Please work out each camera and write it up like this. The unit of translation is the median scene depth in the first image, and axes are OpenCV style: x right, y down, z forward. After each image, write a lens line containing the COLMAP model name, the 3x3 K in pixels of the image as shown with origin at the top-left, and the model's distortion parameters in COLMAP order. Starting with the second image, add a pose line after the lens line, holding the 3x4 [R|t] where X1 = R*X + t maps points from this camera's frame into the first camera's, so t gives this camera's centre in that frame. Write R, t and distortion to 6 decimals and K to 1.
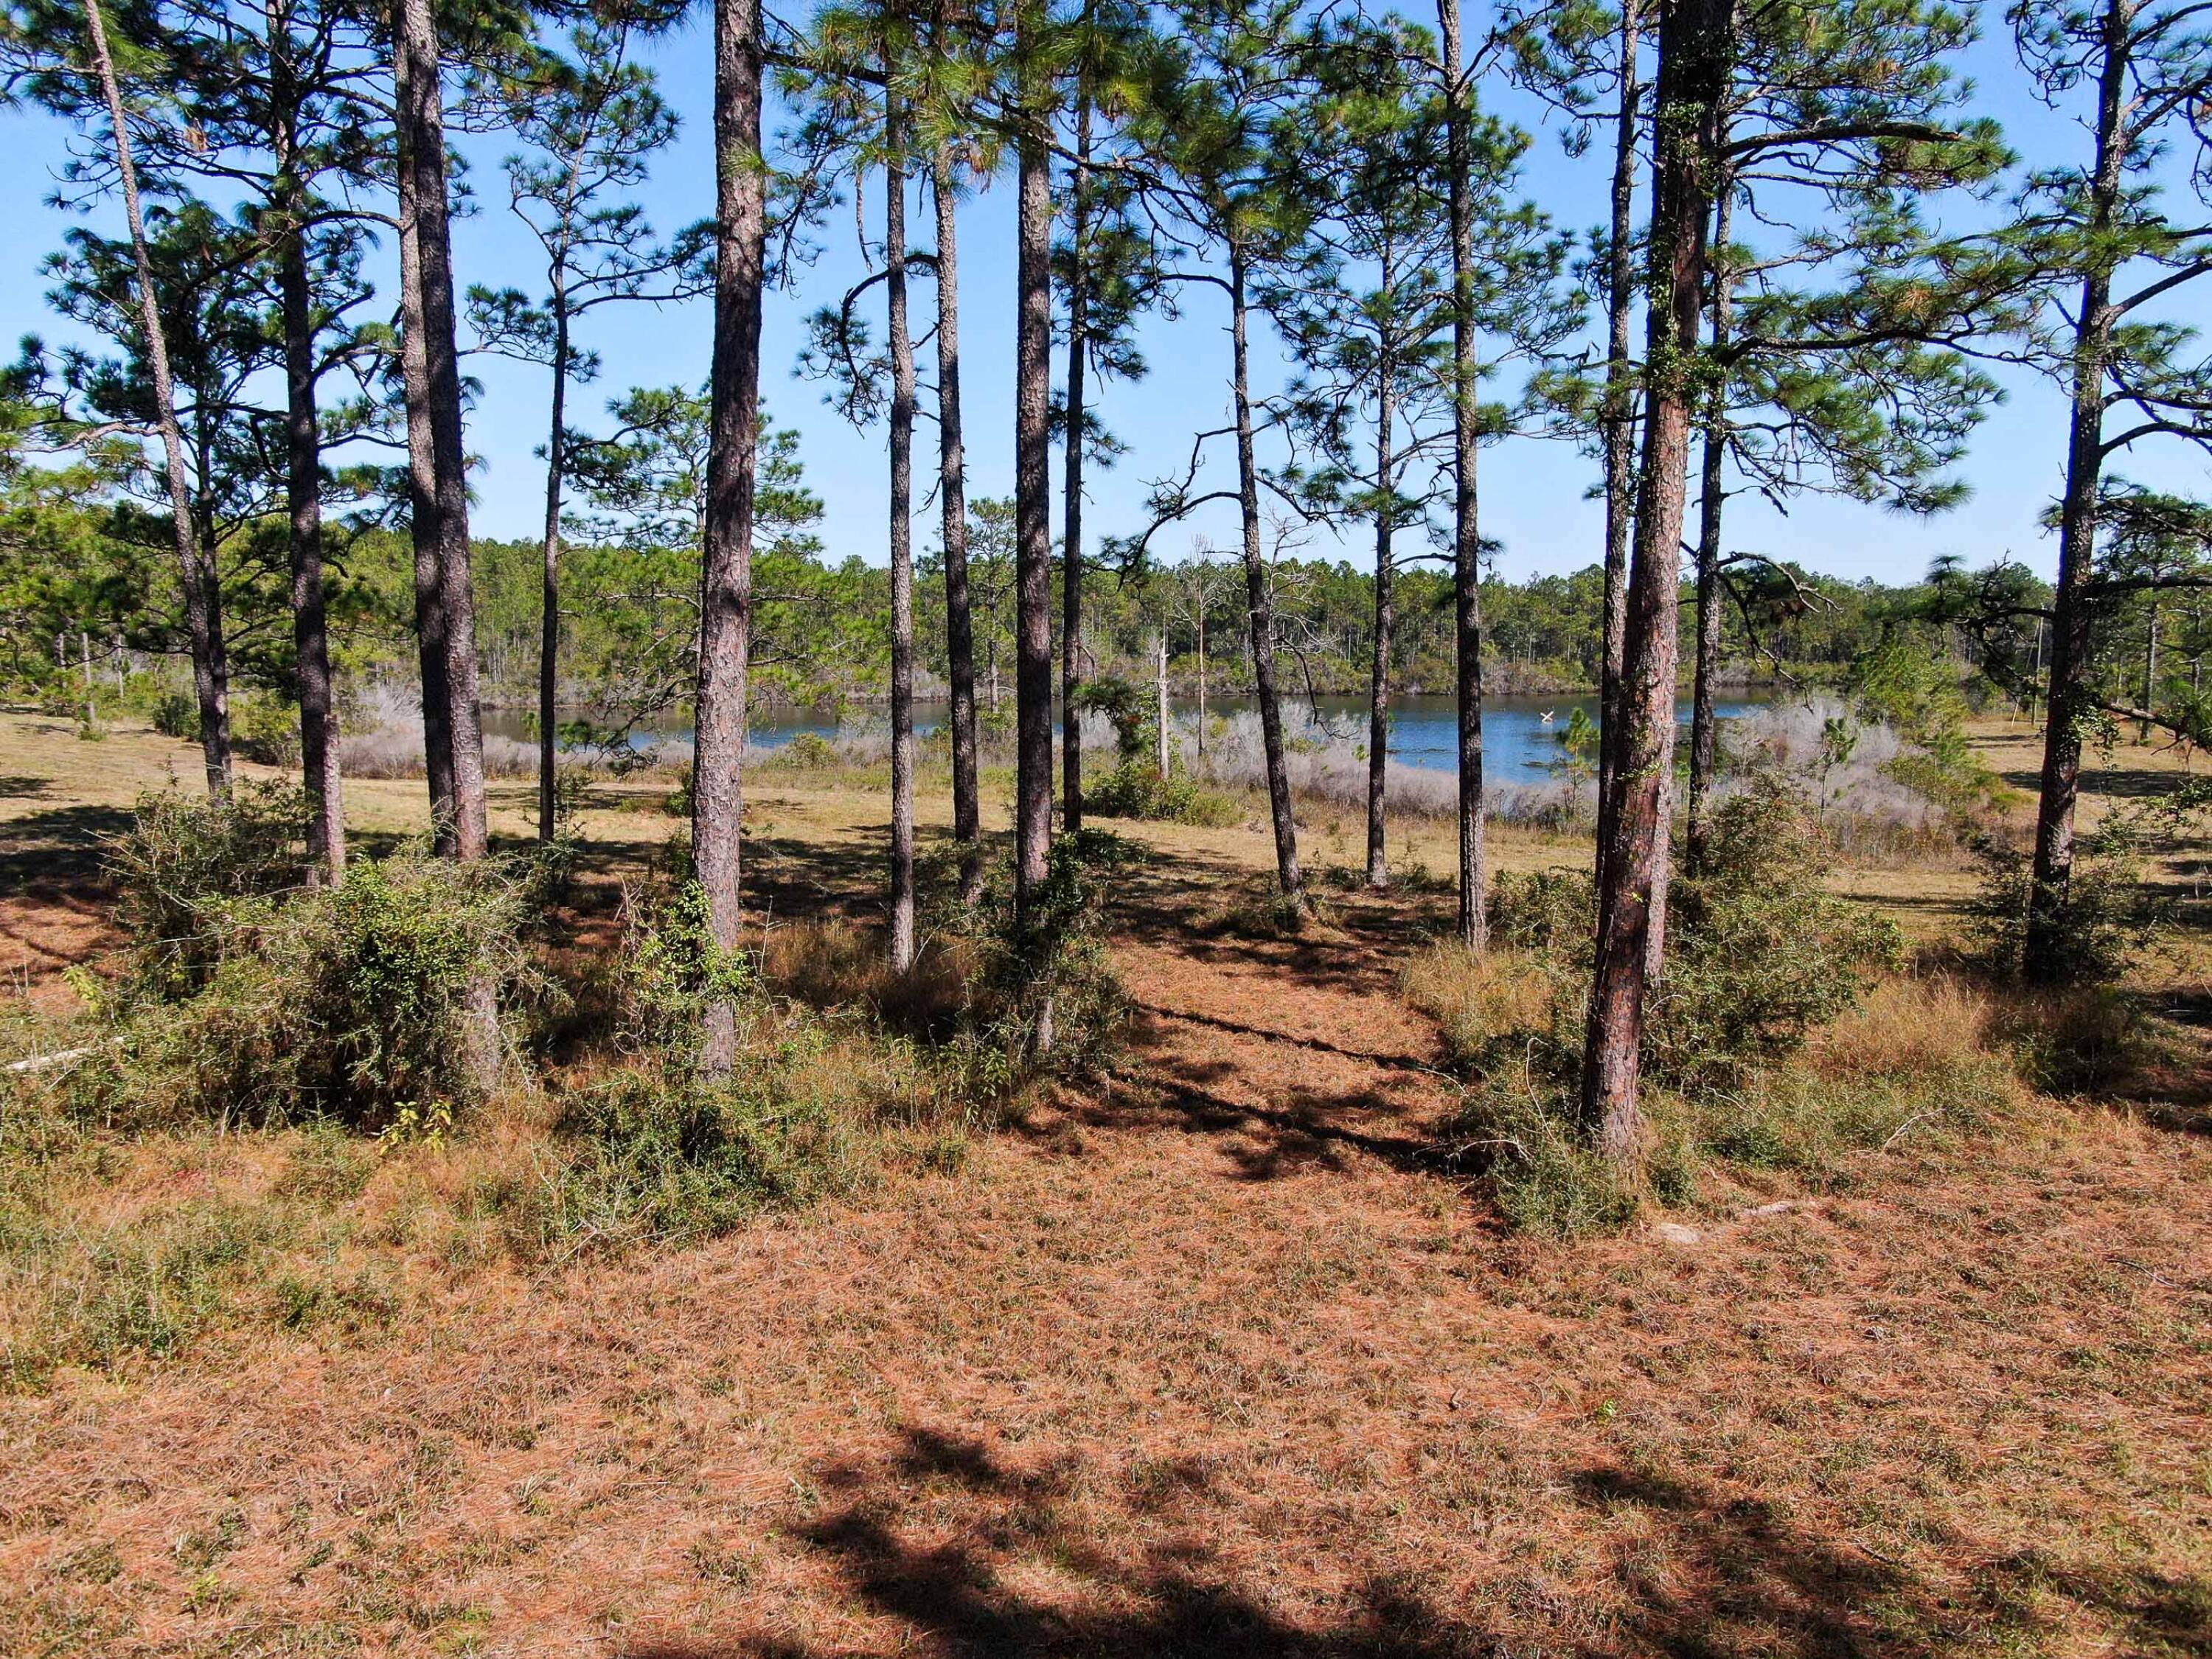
lens RADIAL K [[1596.1, 0, 1108.8], [0, 1596.1, 833.6], [0, 0, 1]] dist [-0.014934, 0.003224]
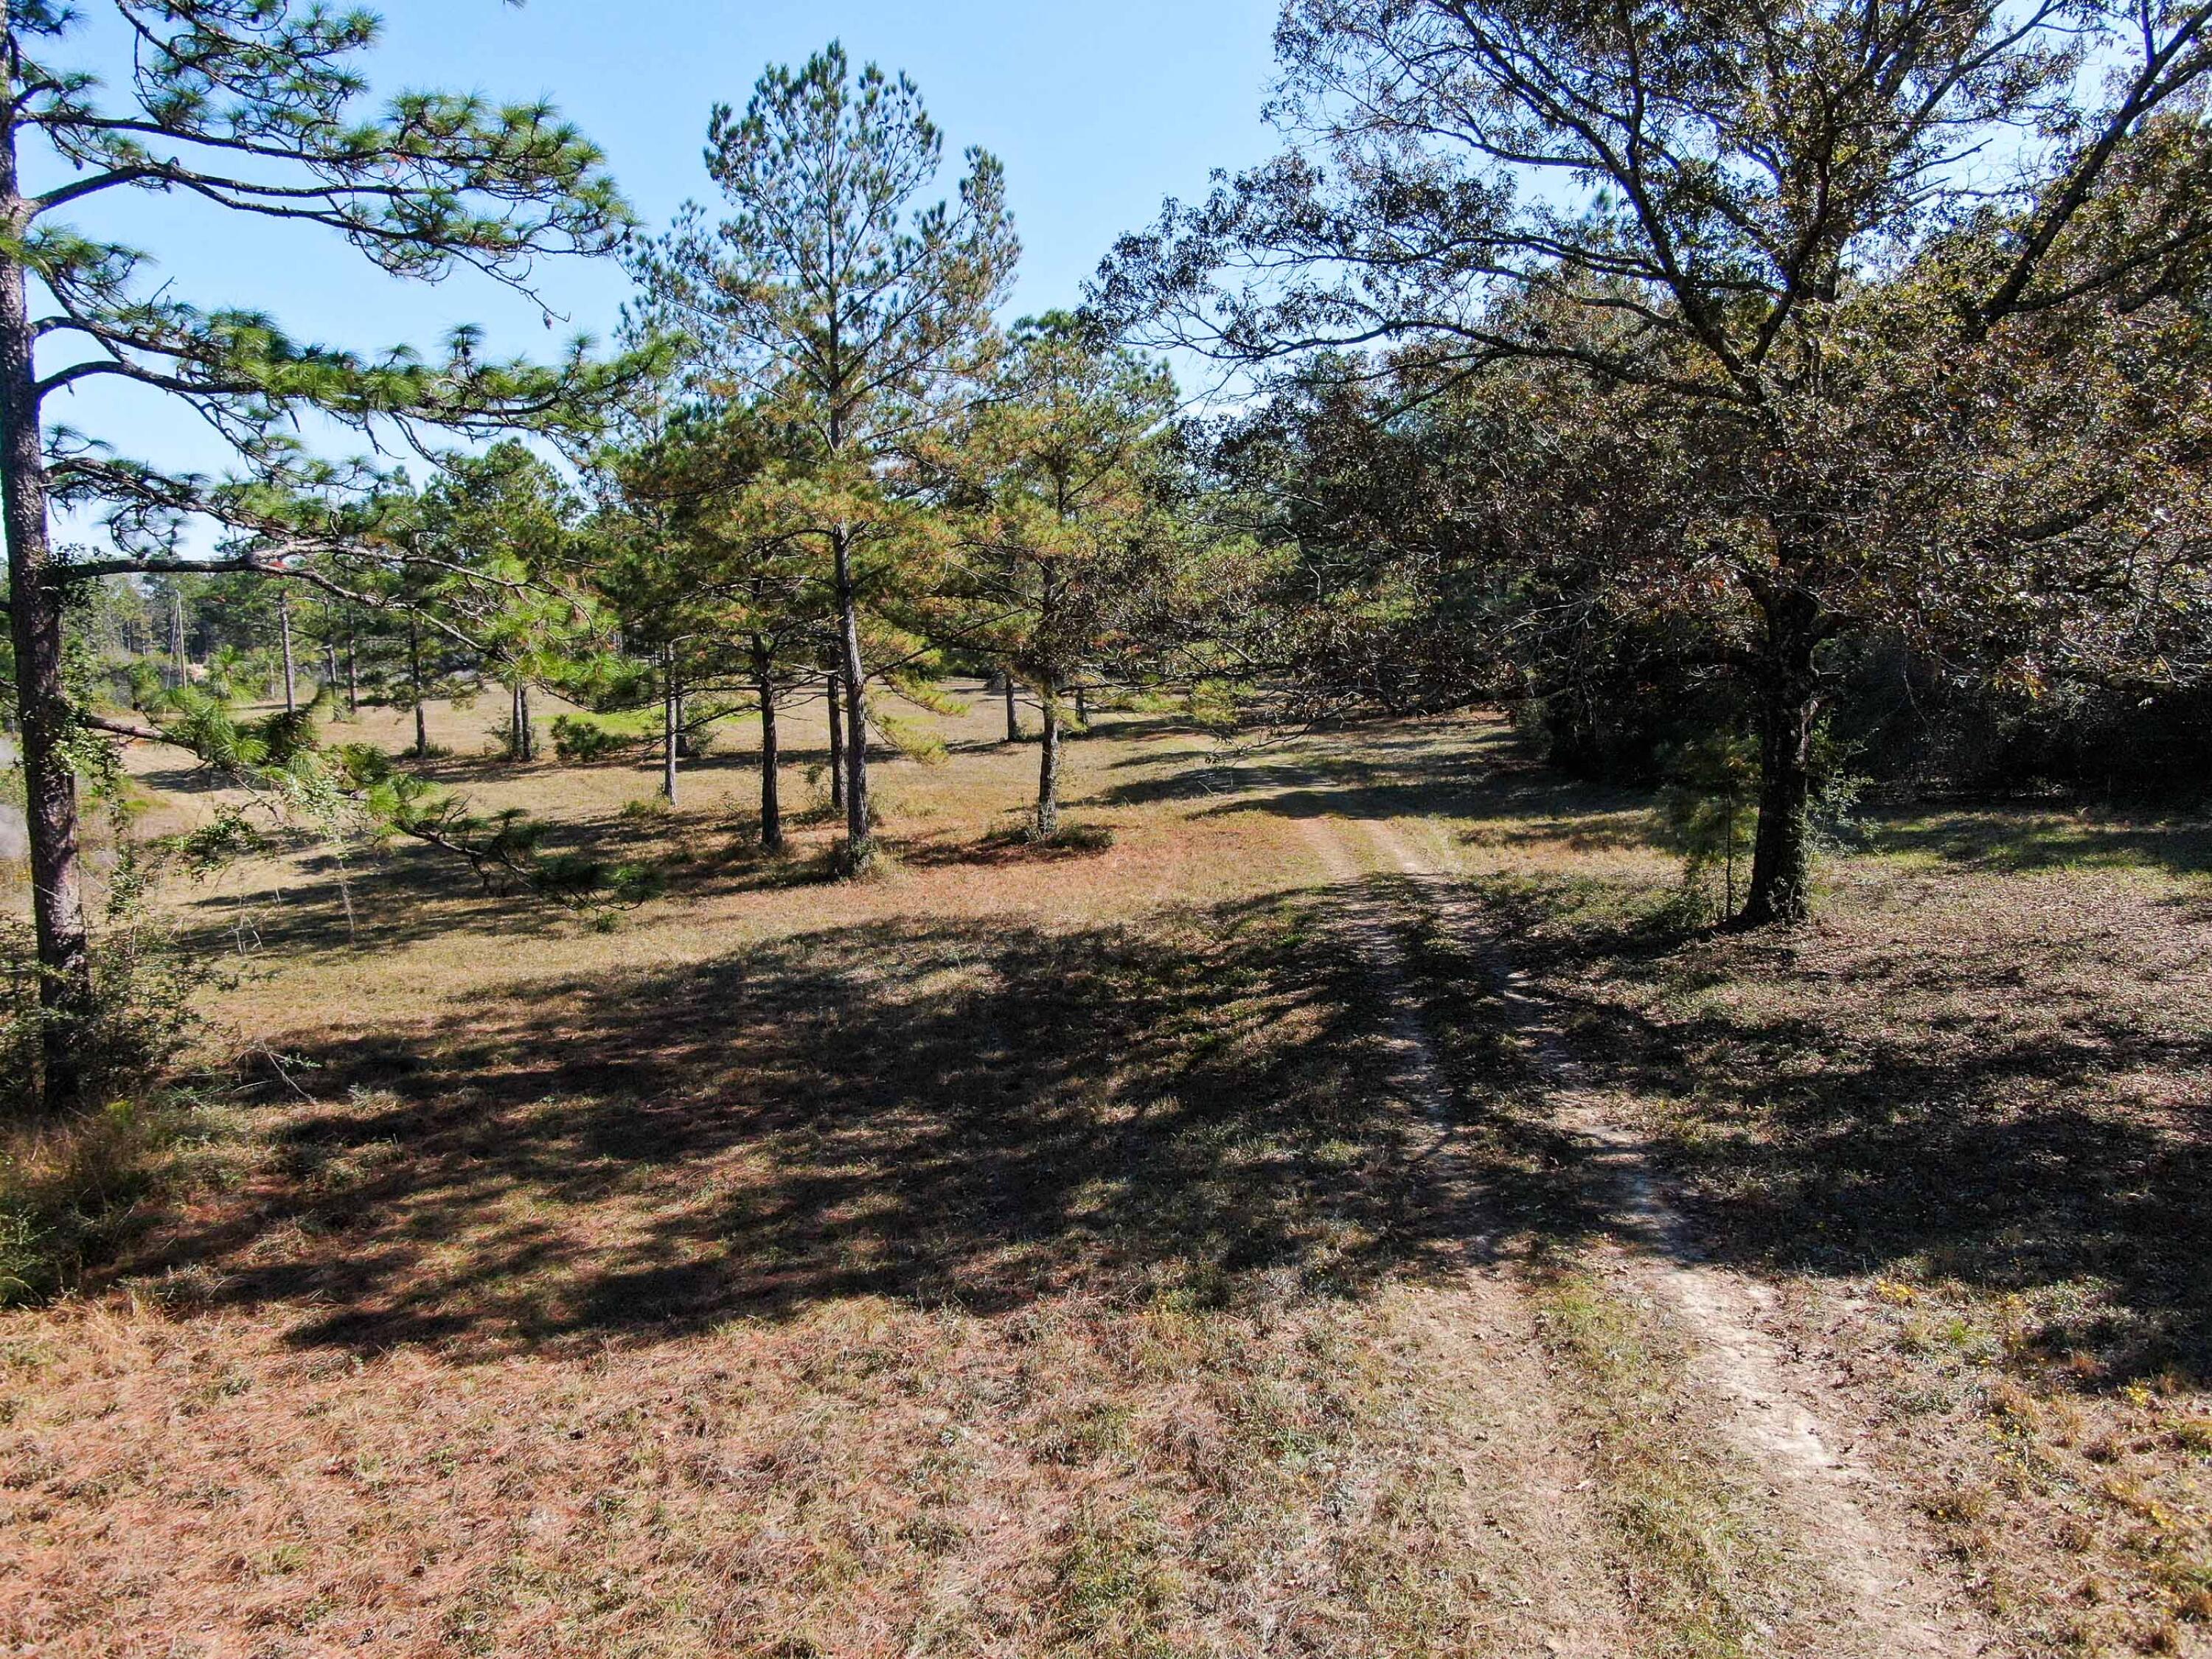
lens RADIAL K [[1596.1, 0, 1108.8], [0, 1596.1, 833.6], [0, 0, 1]] dist [-0.014934, 0.003224]
pose [[0.508396, -0.116691, 0.853180, 0.173959], [0.109277, 0.991508, 0.070494, -0.023130], [-0.854162, 0.057394, 0.516831, 0.149096]]
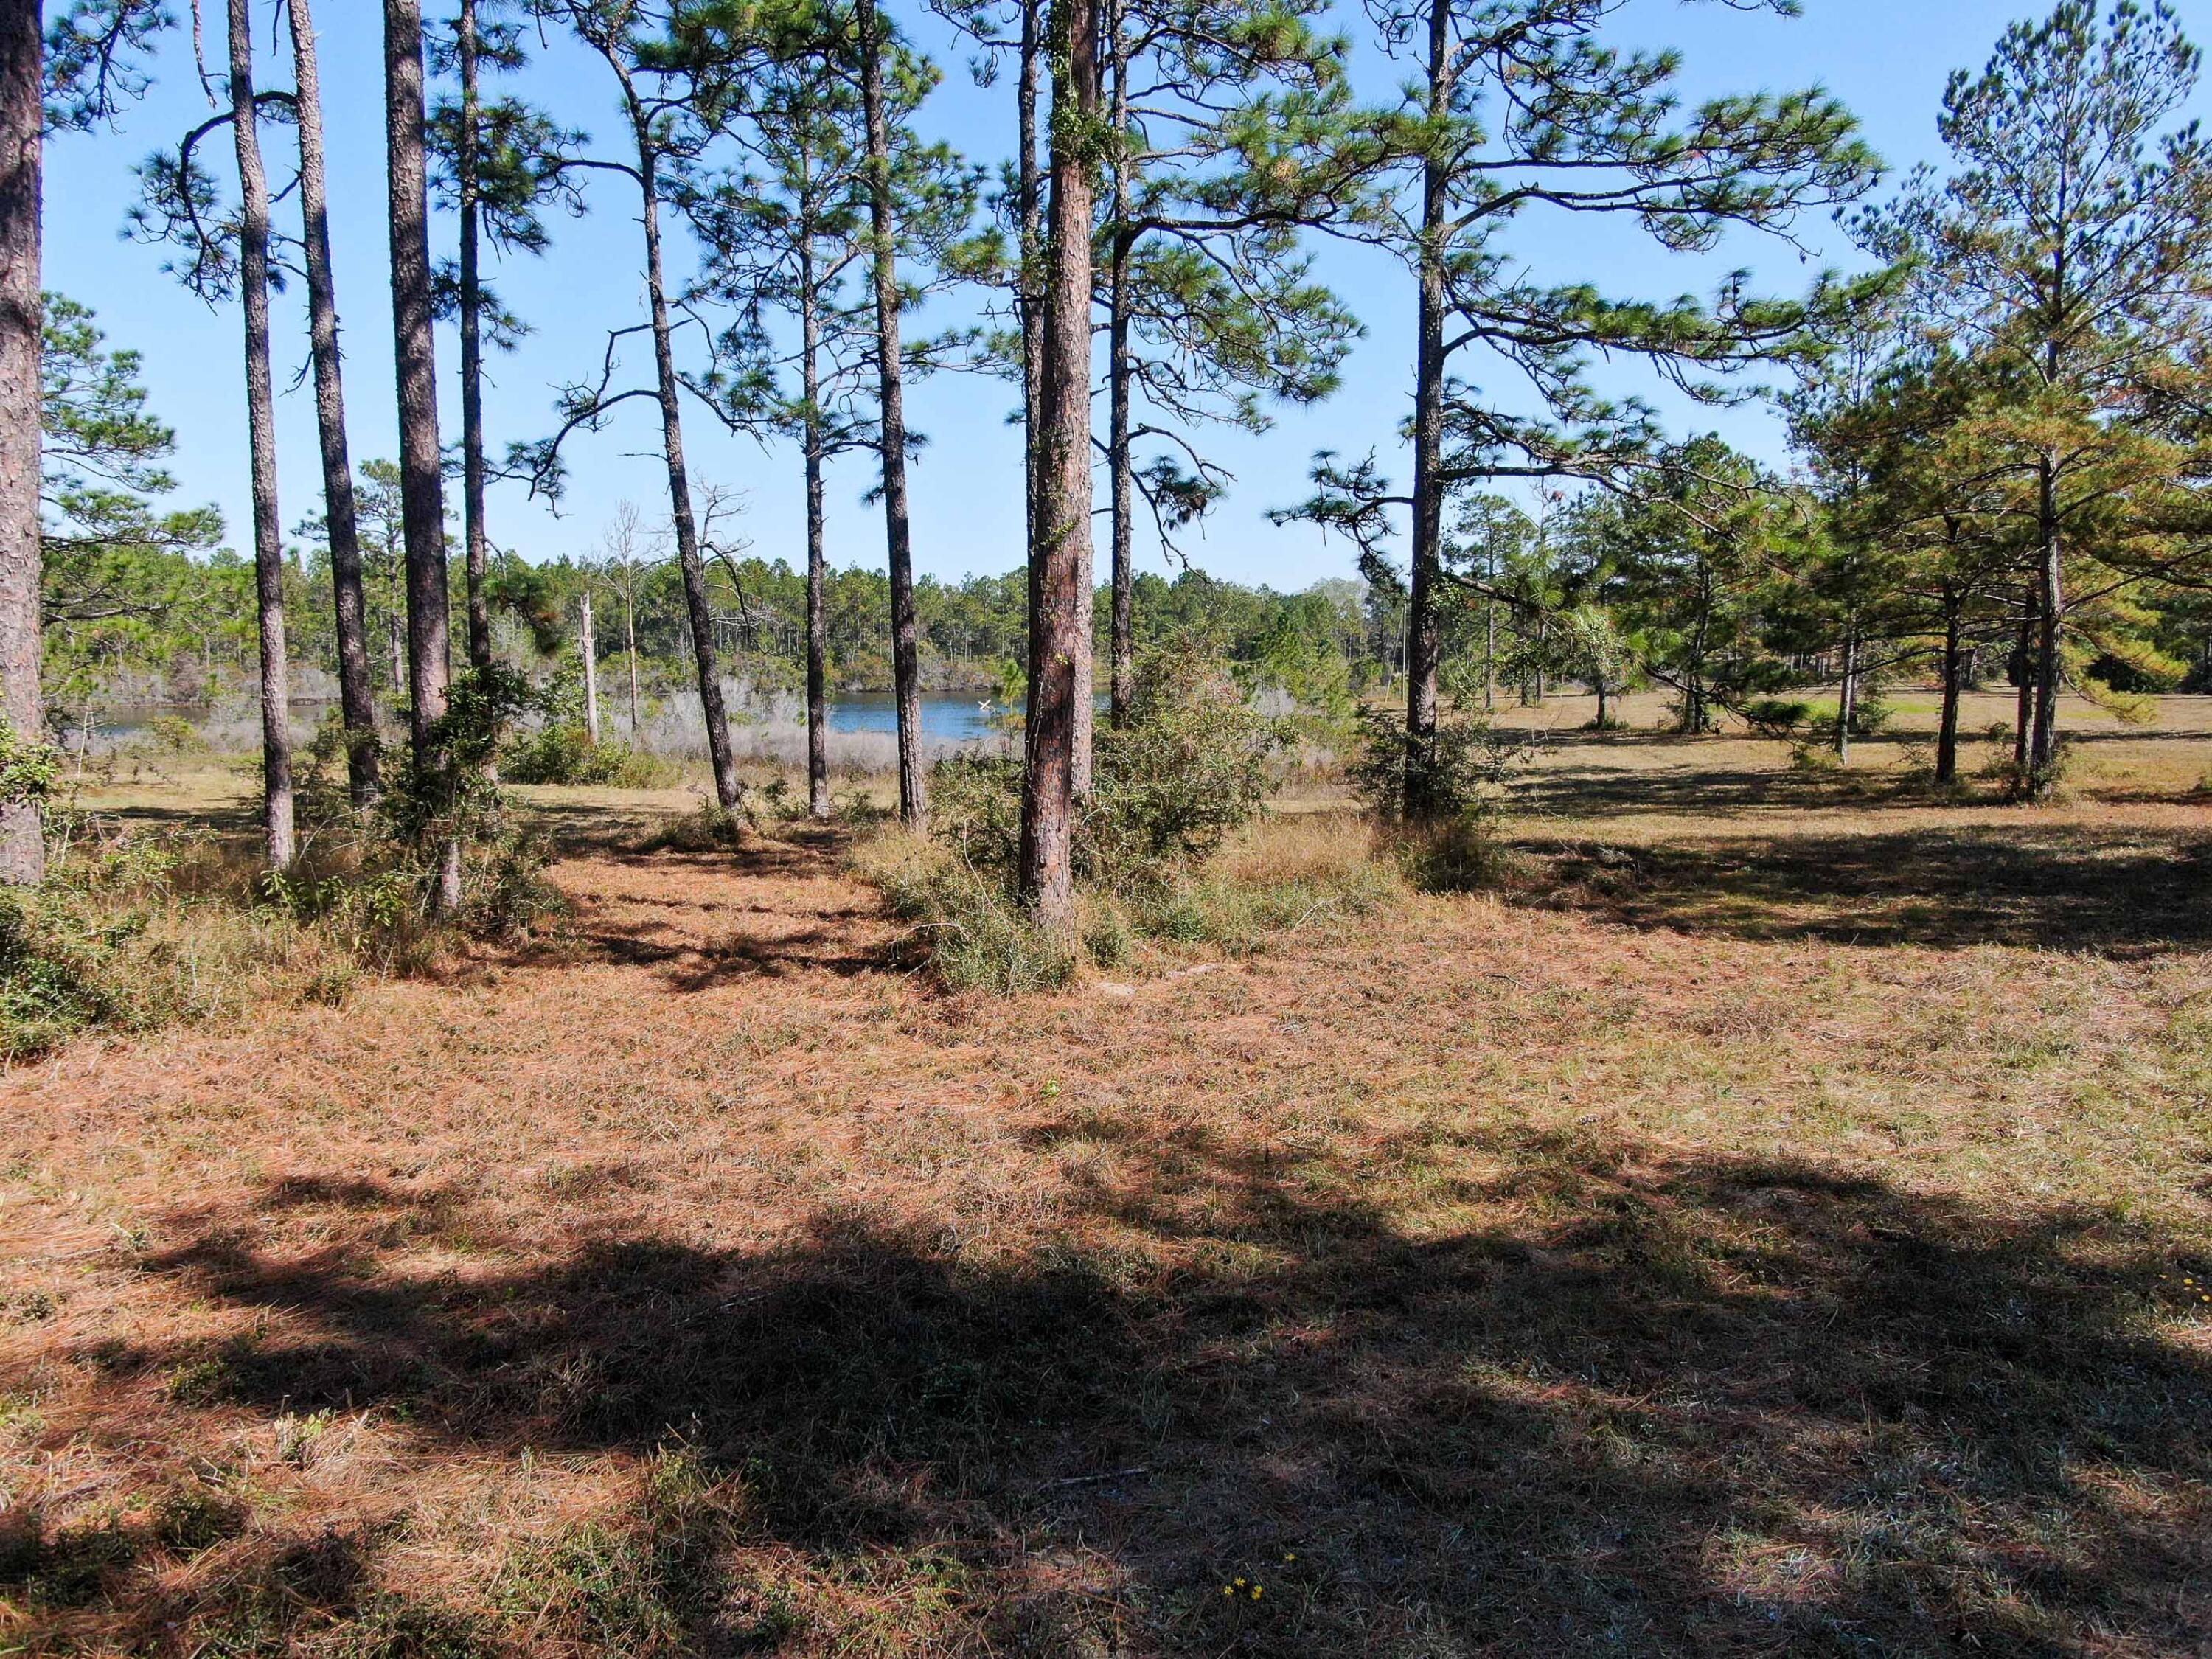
lens RADIAL K [[1596.1, 0, 1108.8], [0, 1596.1, 833.6], [0, 0, 1]] dist [-0.014934, 0.003224]
pose [[0.941180, -0.040218, 0.335504, 0.006237], [0.042665, 0.999089, 0.000077, 0.073626], [-0.335202, 0.014242, 0.942039, 0.014383]]
